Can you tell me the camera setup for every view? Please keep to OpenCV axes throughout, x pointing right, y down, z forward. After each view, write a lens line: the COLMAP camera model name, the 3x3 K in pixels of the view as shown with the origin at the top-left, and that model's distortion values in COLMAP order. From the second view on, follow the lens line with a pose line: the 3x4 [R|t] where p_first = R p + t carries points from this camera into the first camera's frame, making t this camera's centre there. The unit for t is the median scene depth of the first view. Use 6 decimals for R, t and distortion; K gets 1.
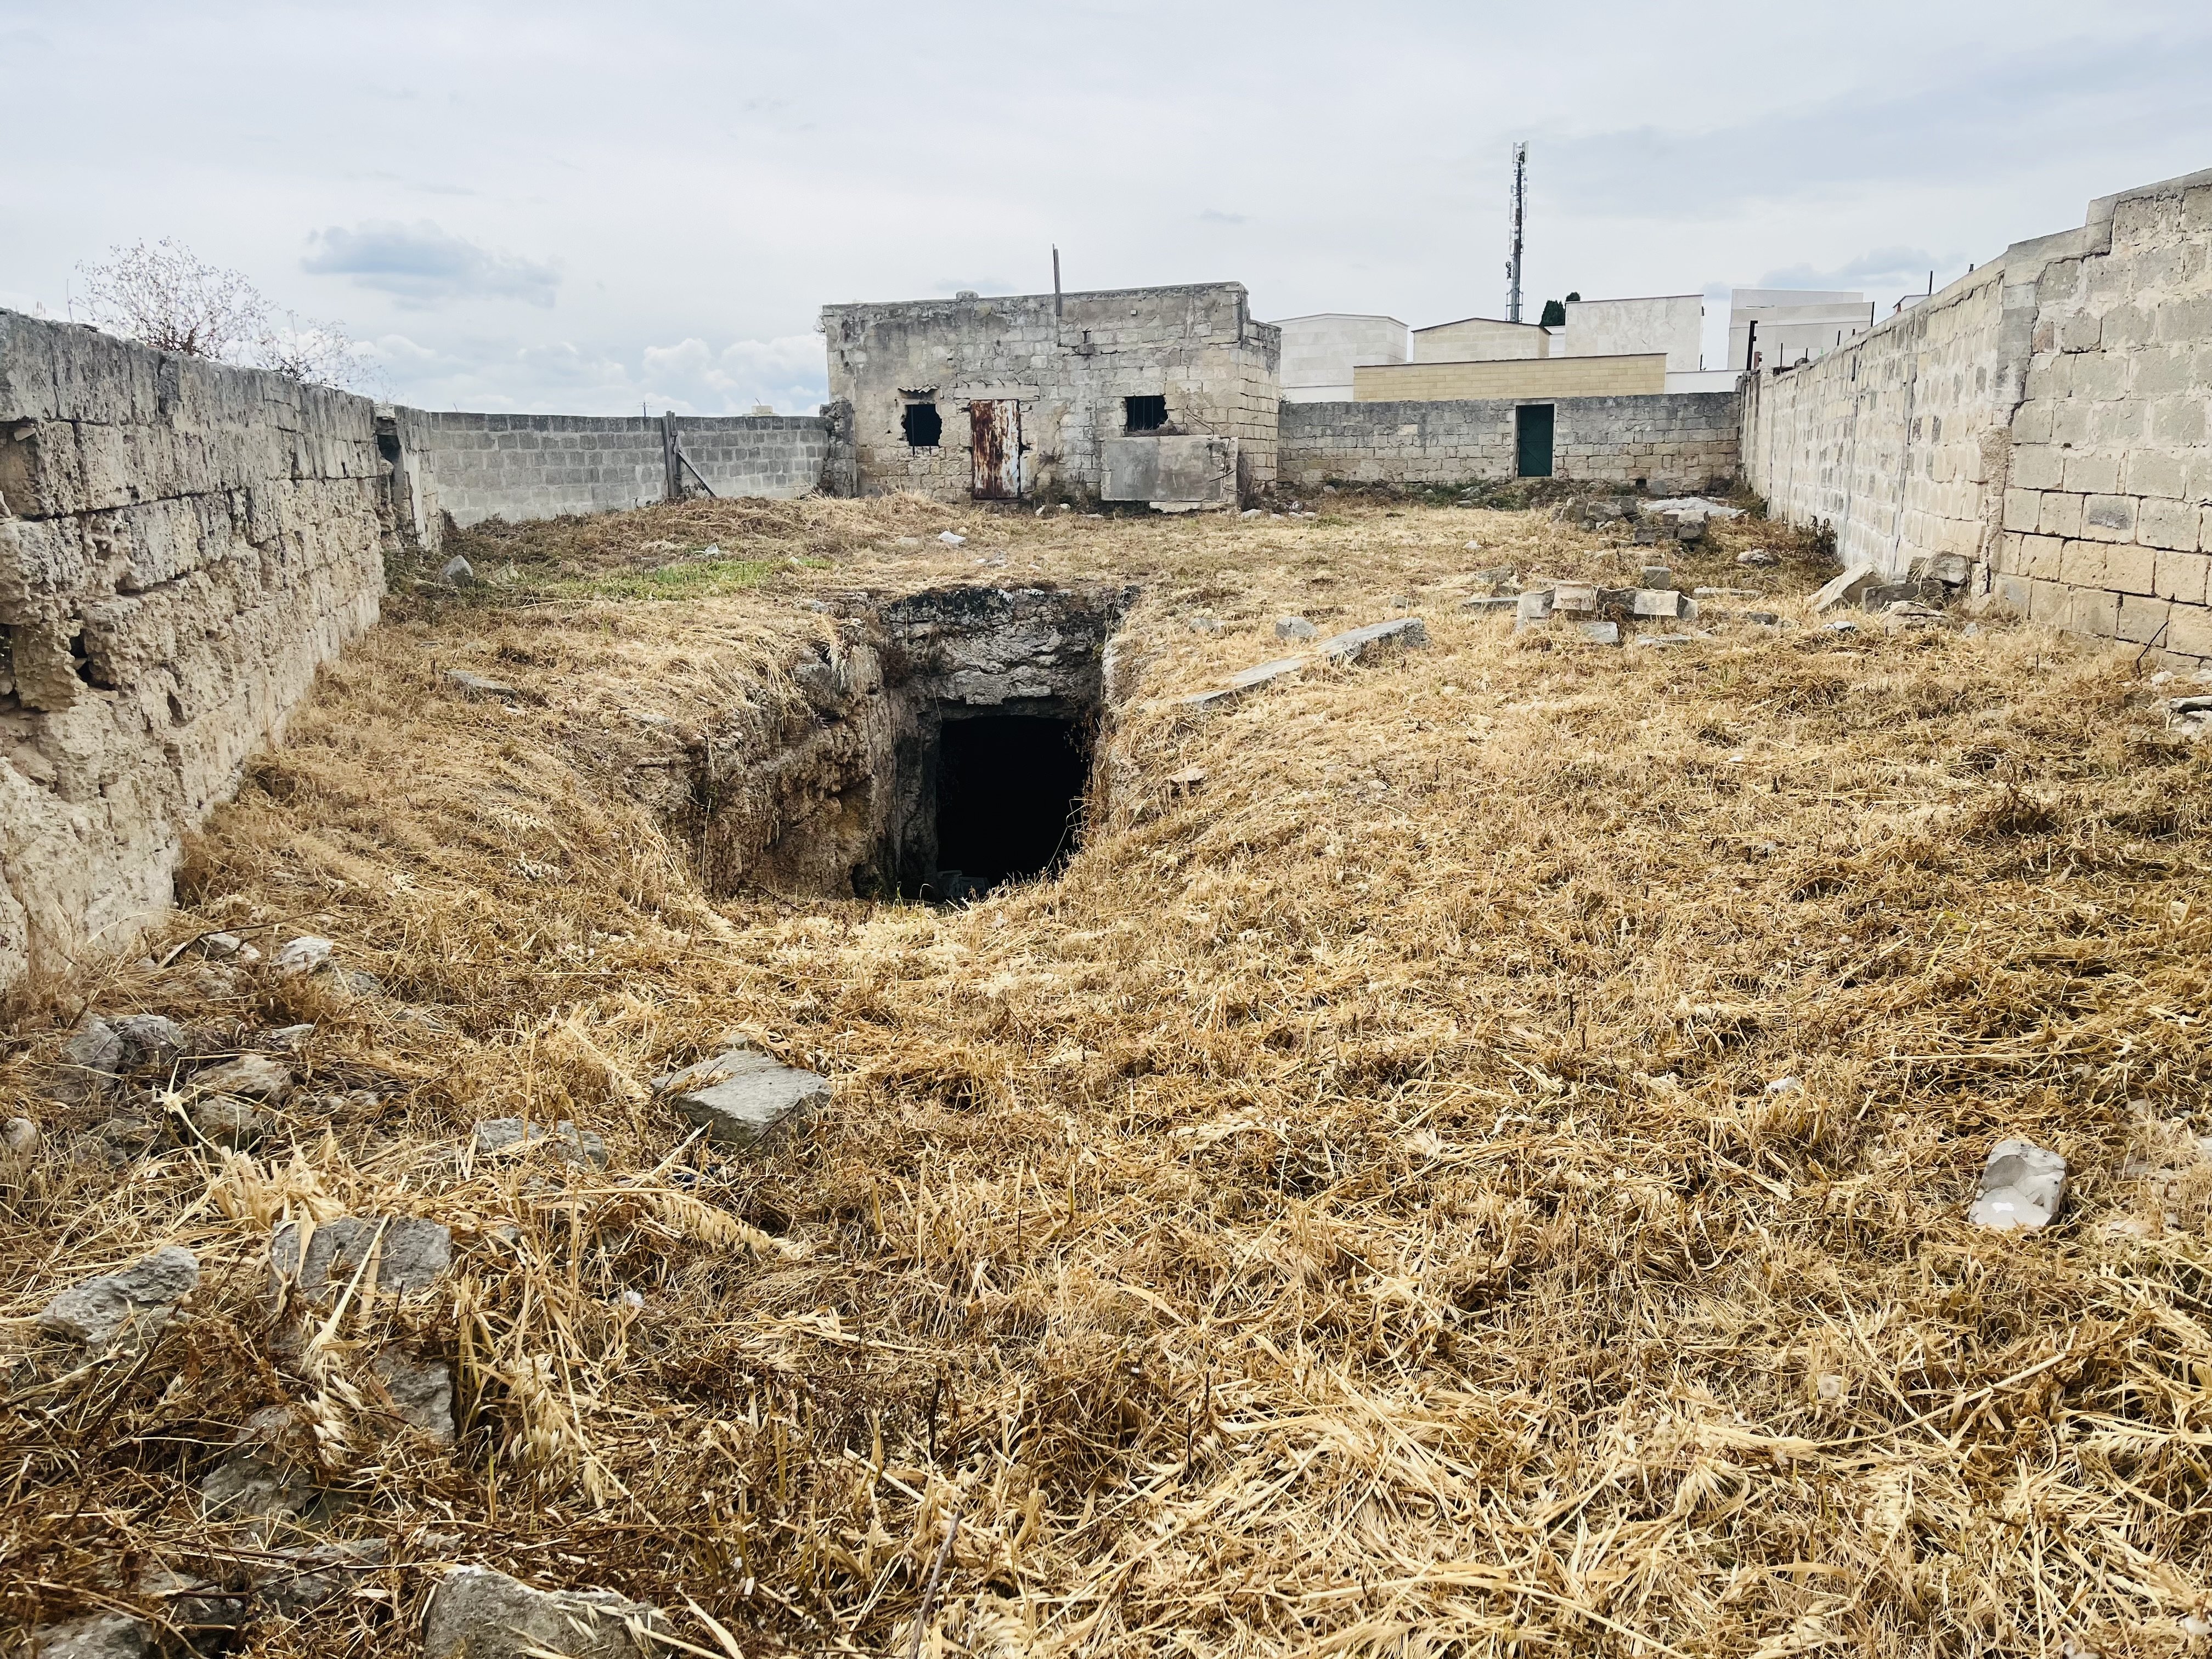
lens RADIAL K [[1675.1, 0, 1098.0], [0, 1675.1, 828.4], [0, 0, 1]] dist [0.083247, -0.104217]
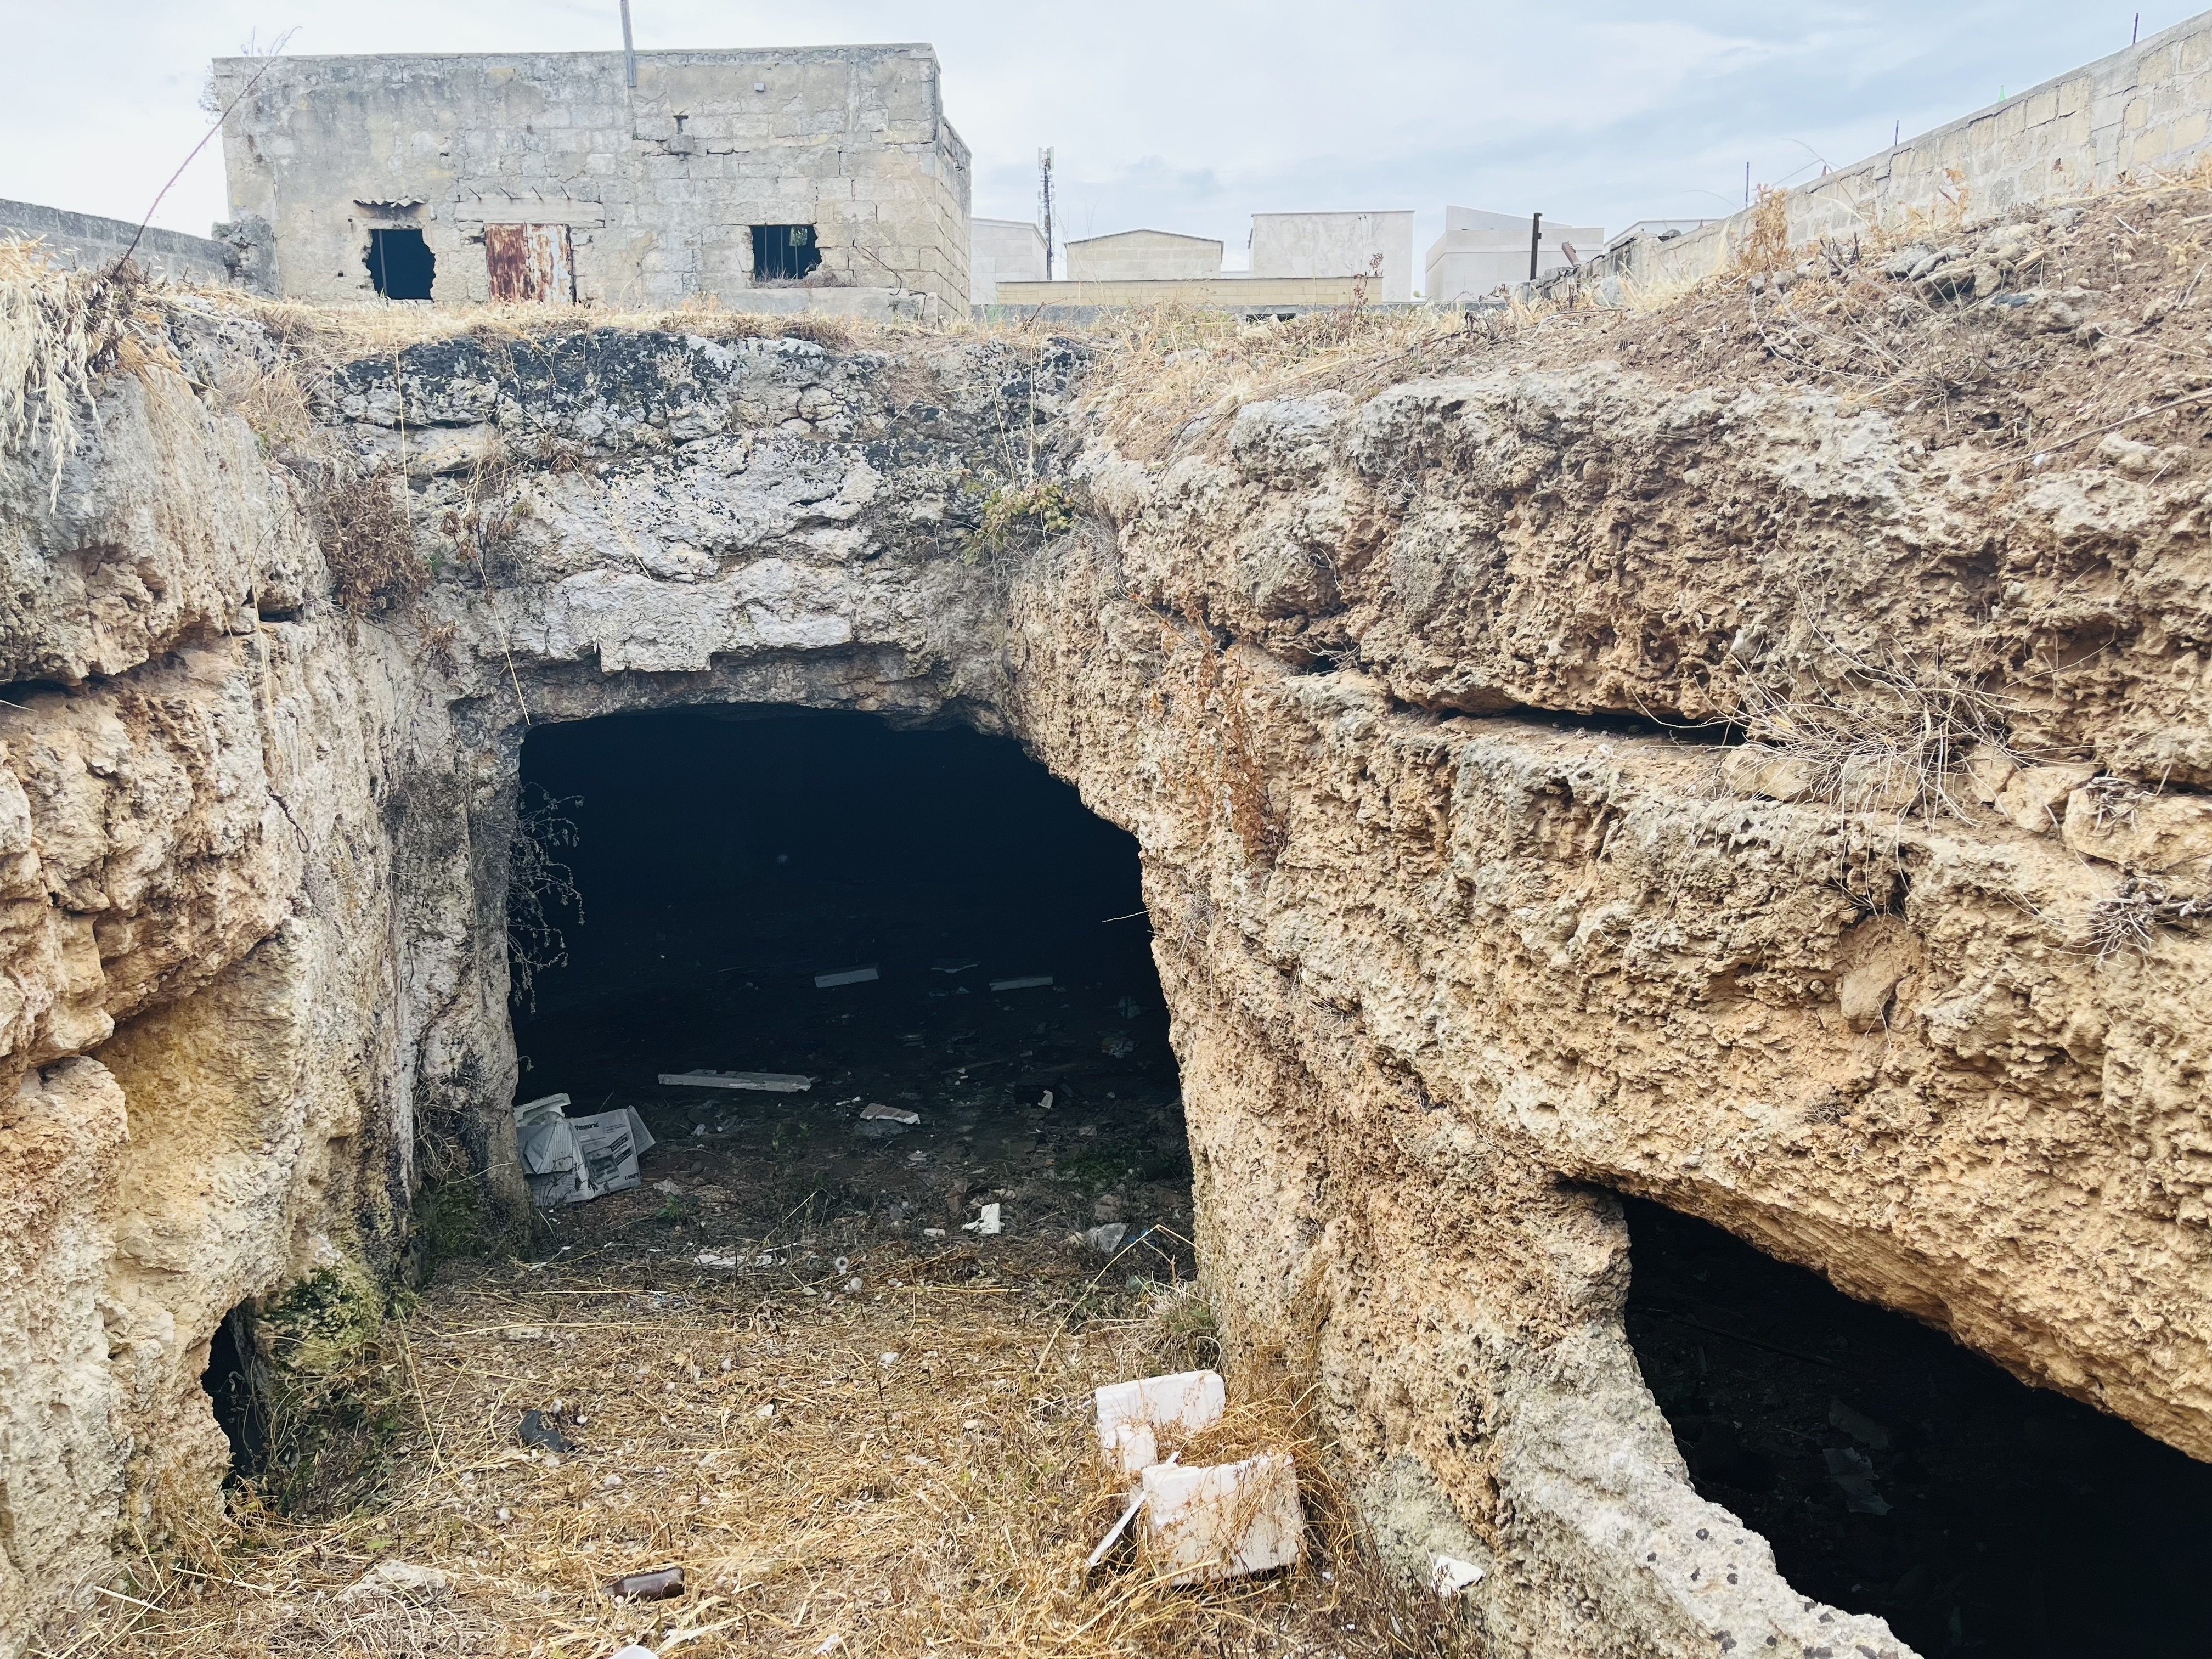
lens RADIAL K [[1675.1, 0, 1124.5], [0, 1675.1, 834.6], [0, 0, 1]] dist [0.083247, -0.104217]
pose [[0.955960, -0.044390, 0.290121, -0.044113], [0.047904, 0.998839, -0.005015, -0.018911], [-0.289562, 0.018692, 0.956977, 0.359396]]
